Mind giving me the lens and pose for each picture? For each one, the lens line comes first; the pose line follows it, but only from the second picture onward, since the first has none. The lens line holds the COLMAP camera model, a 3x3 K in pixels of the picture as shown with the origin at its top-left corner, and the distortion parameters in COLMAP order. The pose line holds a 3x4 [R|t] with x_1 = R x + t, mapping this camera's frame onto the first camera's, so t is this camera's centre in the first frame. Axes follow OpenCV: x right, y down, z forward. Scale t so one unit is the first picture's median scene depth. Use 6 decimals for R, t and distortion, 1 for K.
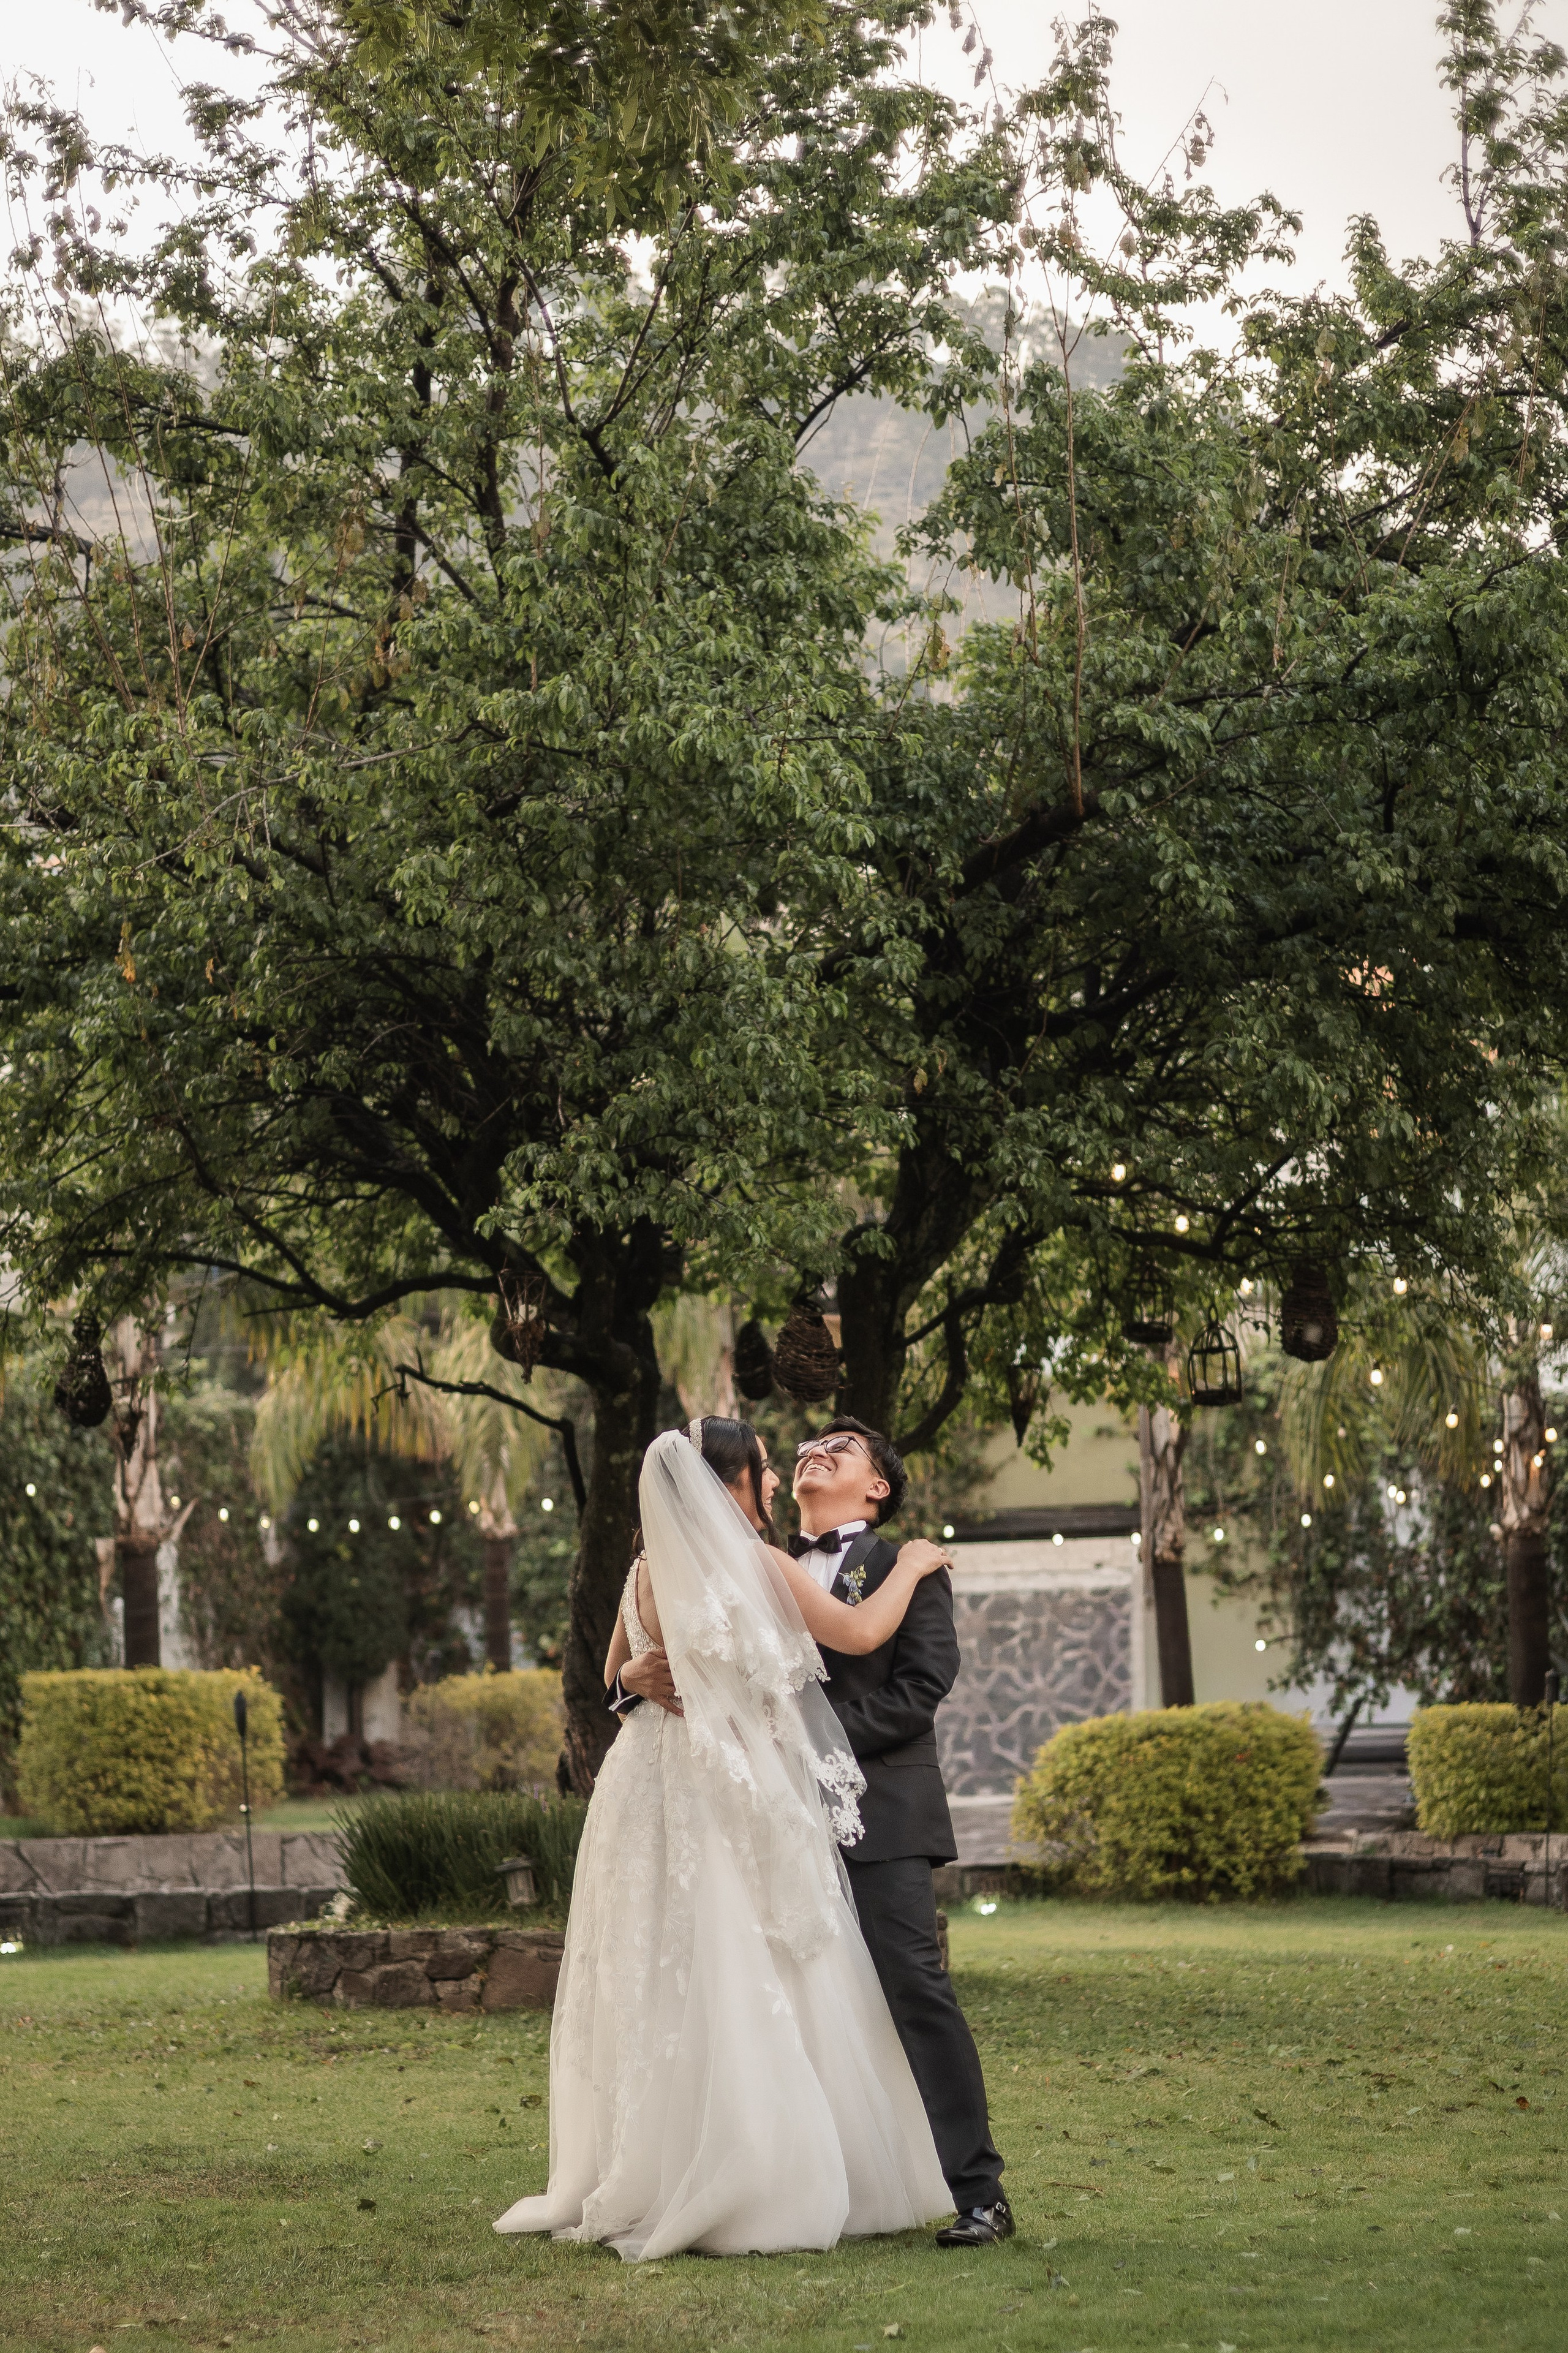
lens RADIAL K [[5688.8, 0, 783.7], [0, 5688.8, 1187.0], [0, 0, 1]] dist [-0.003068, 0.303866]
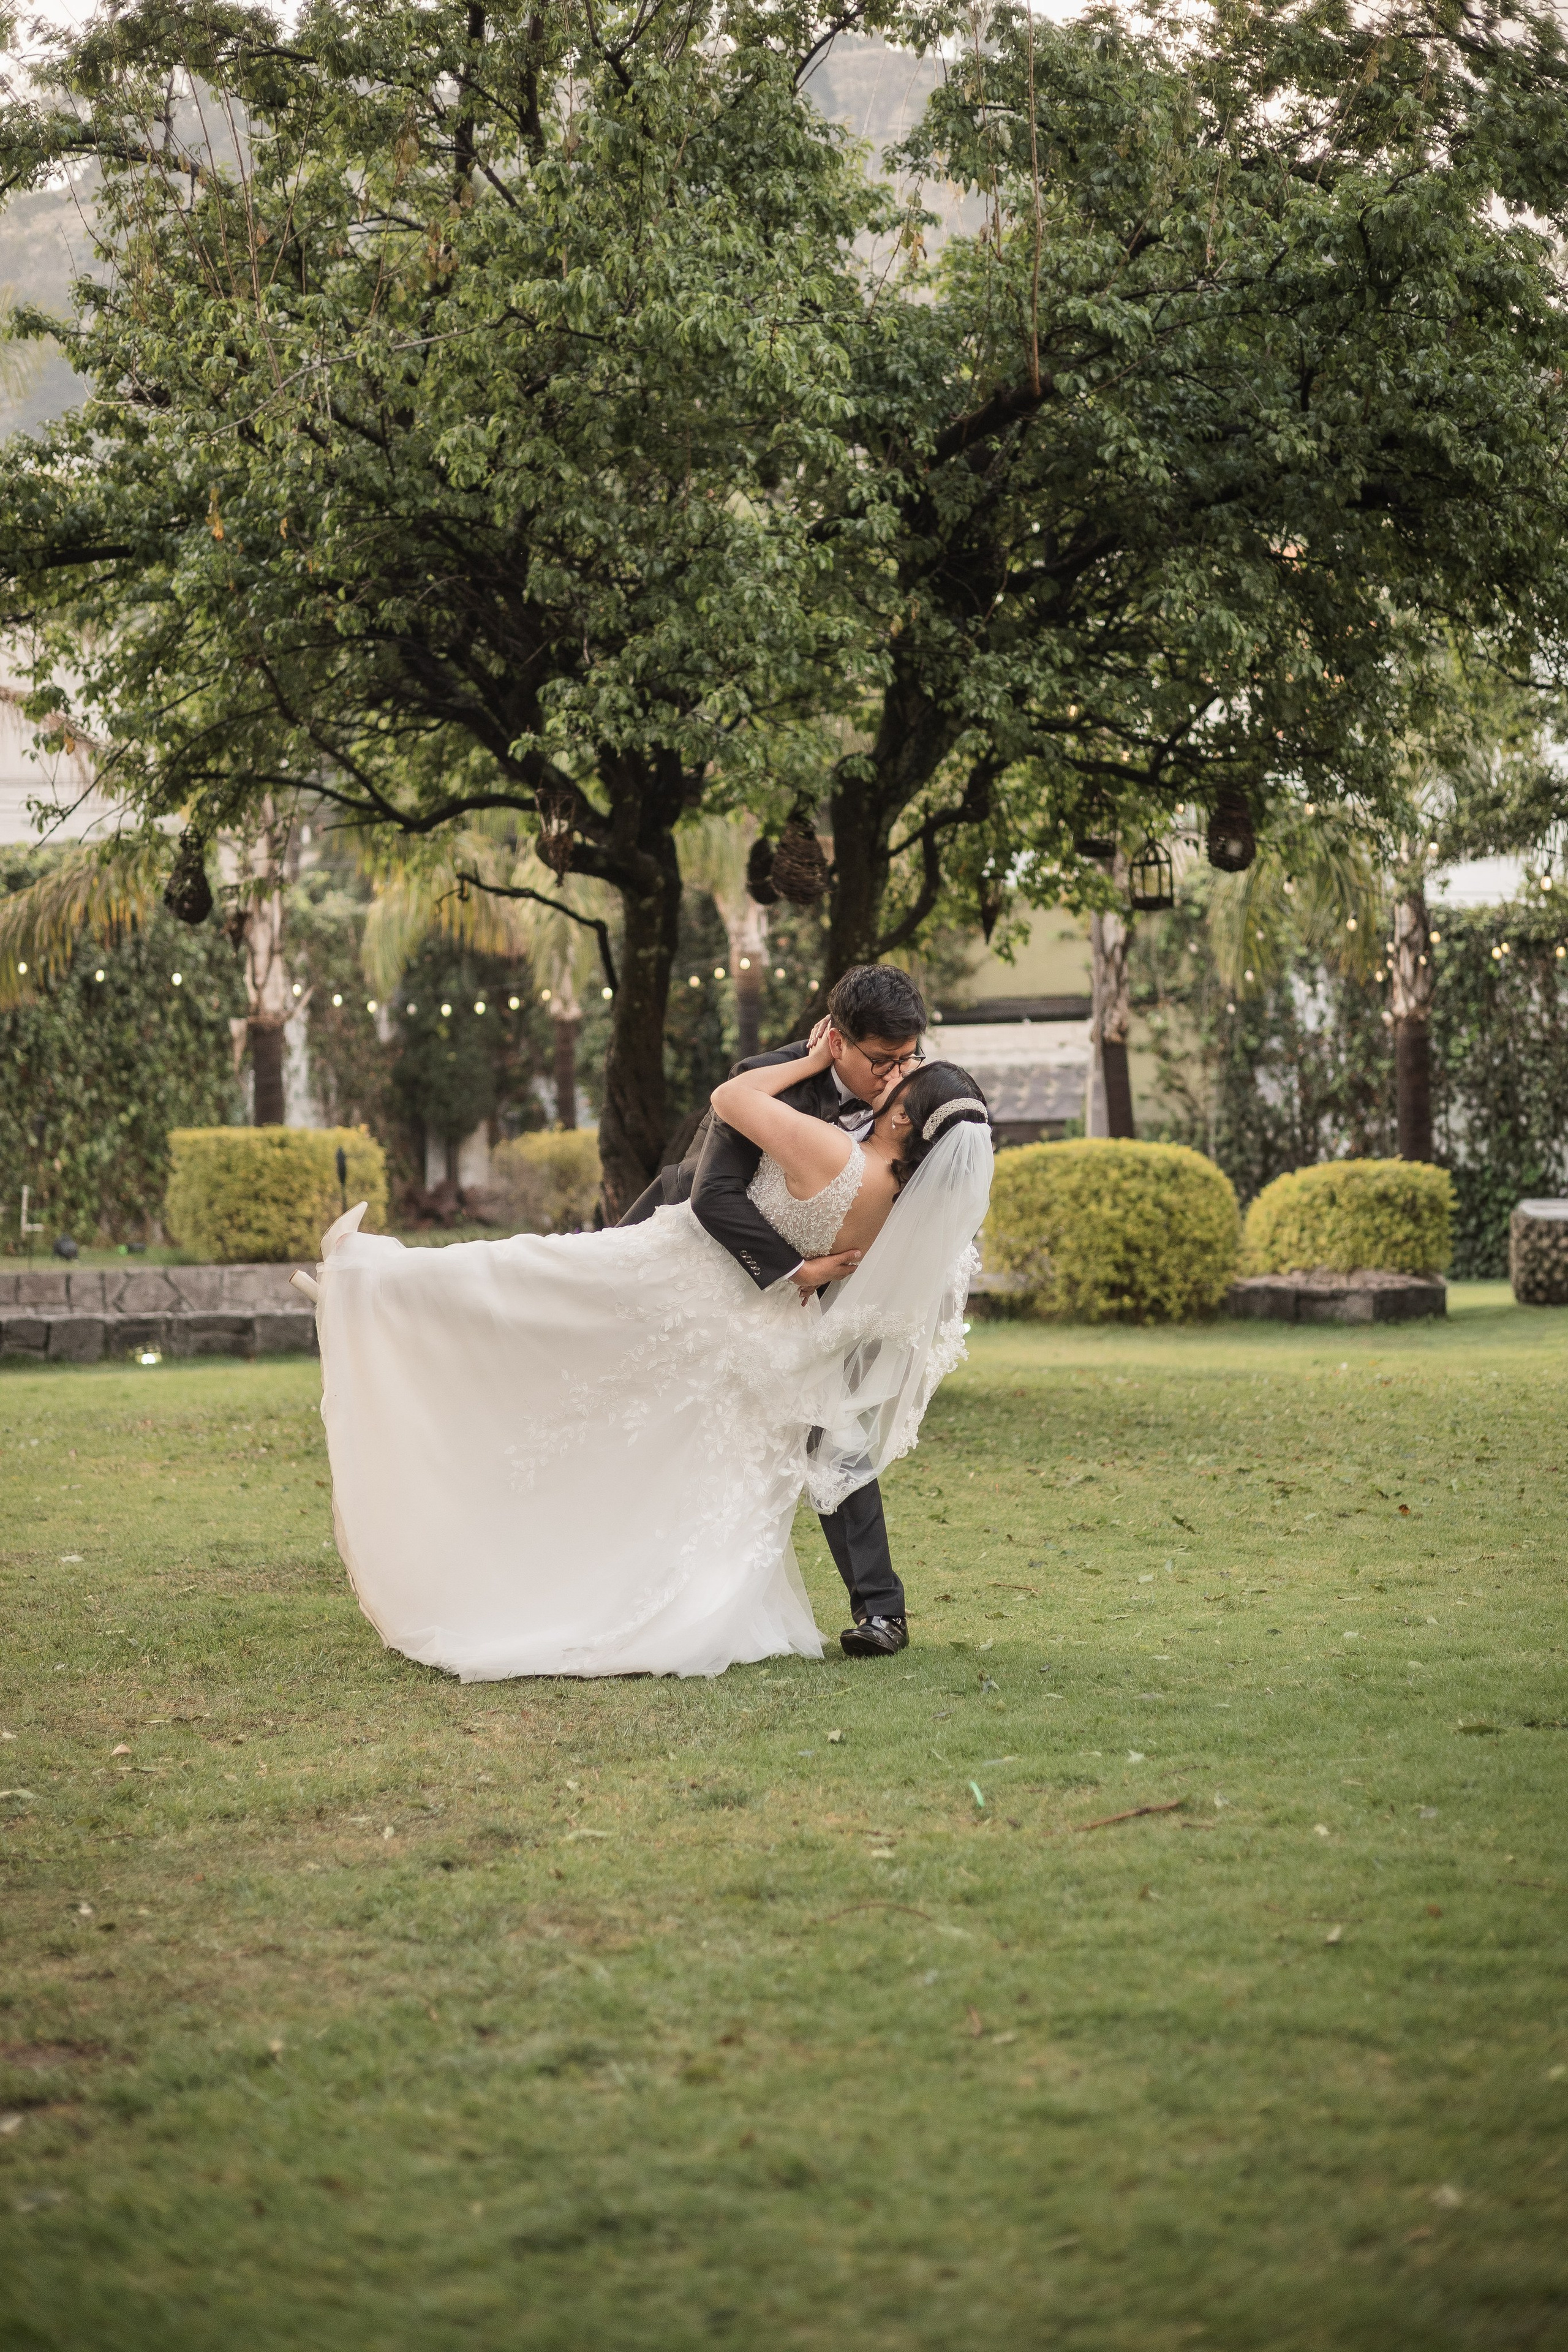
lens RADIAL K [[5686.8, 0, 783.7], [0, 5686.8, 1186.5], [0, 0, 1]] dist [-0.003068, 0.303866]
pose [[0.999837, 0.003598, 0.017704, -0.020190], [-0.005192, 0.995854, 0.090820, -0.010762], [-0.017304, -0.090897, 0.995710, -0.169446]]
